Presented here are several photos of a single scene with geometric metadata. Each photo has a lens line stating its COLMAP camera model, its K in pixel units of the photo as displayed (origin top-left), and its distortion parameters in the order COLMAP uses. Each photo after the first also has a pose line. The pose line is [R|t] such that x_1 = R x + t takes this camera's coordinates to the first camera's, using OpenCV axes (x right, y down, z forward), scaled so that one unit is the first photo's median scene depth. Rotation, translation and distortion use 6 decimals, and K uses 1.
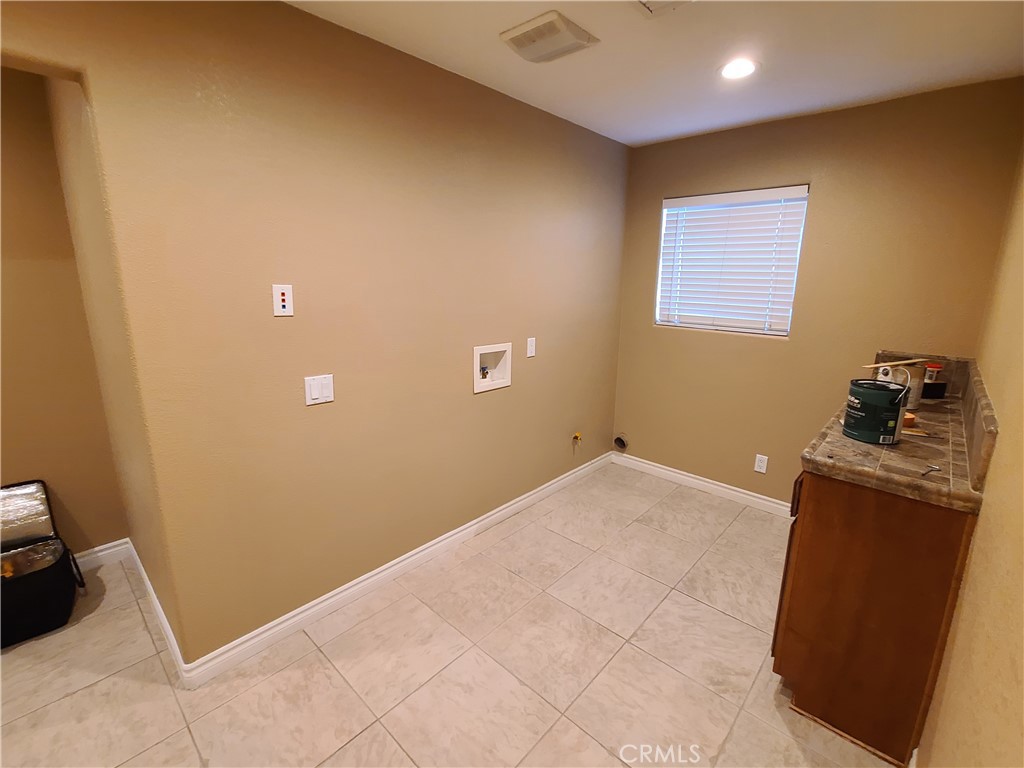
lens RADIAL K [[459.1, 0, 513.5], [0, 459.1, 378.2], [0, 0, 1]] dist [0.001487, -0.002856]
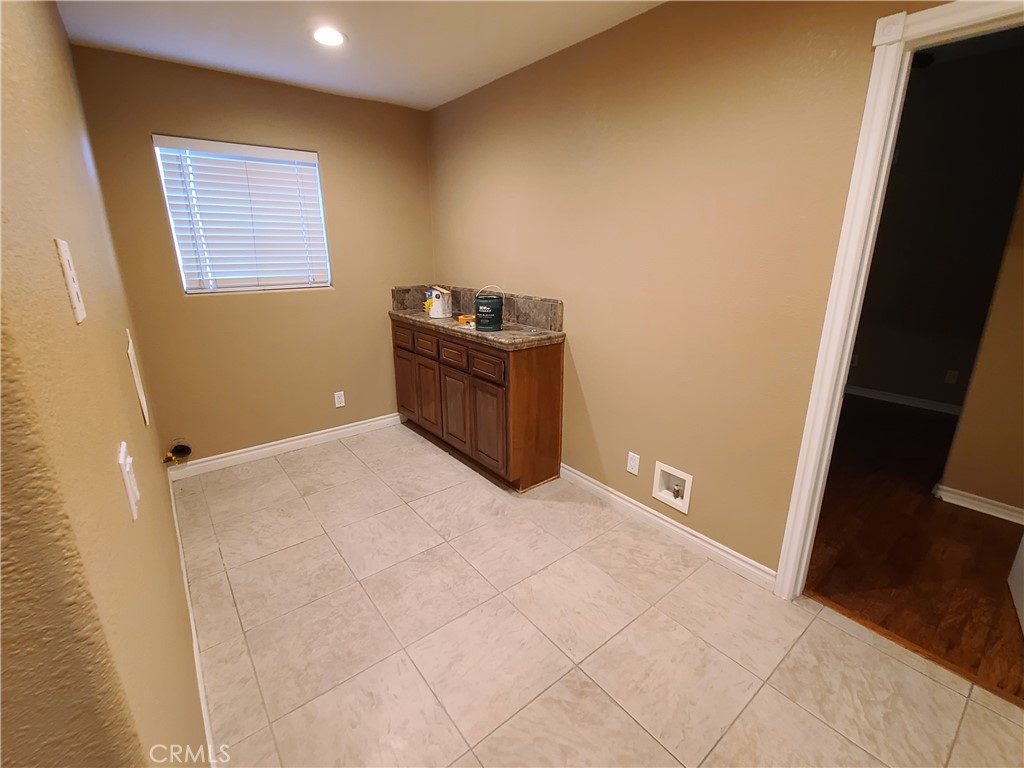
lens RADIAL K [[459.1, 0, 513.5], [0, 459.1, 378.2], [0, 0, 1]] dist [0.001487, -0.002856]
pose [[0.151877, -0.291583, 0.944411, -0.676068], [0.221176, 0.941292, 0.255051, -0.089234], [-0.963335, 0.170144, 0.207452, 0.469962]]
